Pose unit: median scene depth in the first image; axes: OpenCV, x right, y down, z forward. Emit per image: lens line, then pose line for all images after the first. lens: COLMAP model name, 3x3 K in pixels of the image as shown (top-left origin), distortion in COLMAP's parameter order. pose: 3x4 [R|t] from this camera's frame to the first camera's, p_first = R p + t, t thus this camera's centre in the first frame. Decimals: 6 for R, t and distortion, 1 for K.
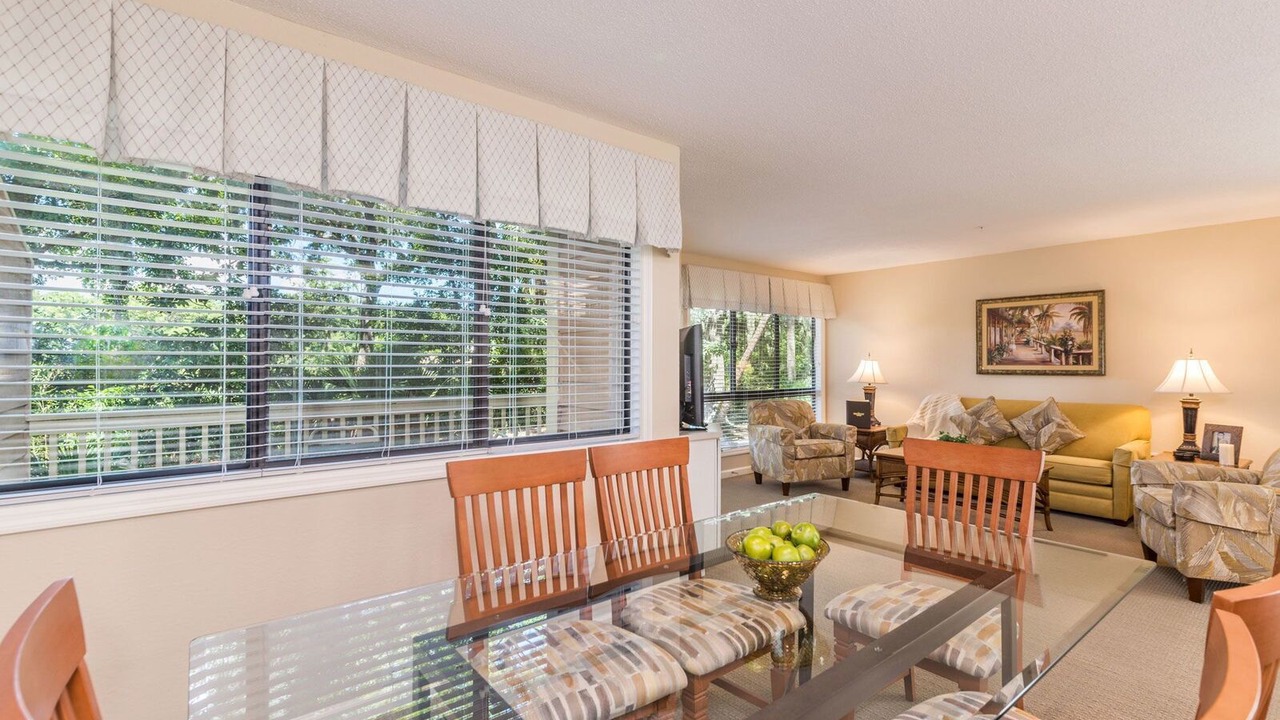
lens RADIAL K [[587.7, 0, 640.0], [0, 587.7, 360.0], [0, 0, 1]] dist [0.029243, 0.000341]
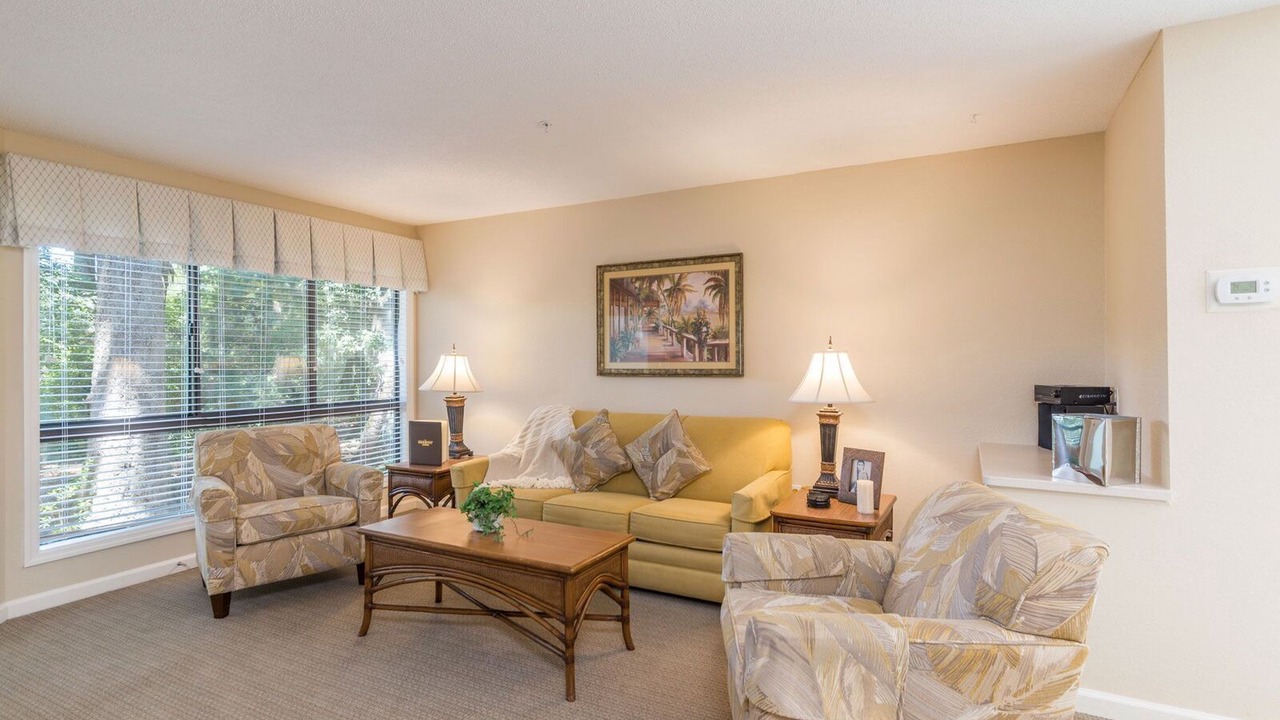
lens RADIAL K [[587.7, 0, 640.0], [0, 587.7, 360.0], [0, 0, 1]] dist [0.029243, 0.000341]
pose [[0.939696, -0.004703, 0.341979, 0.417848], [0.003057, 0.999981, 0.005351, 0.002944], [-0.341998, -0.003982, 0.939692, 0.385195]]
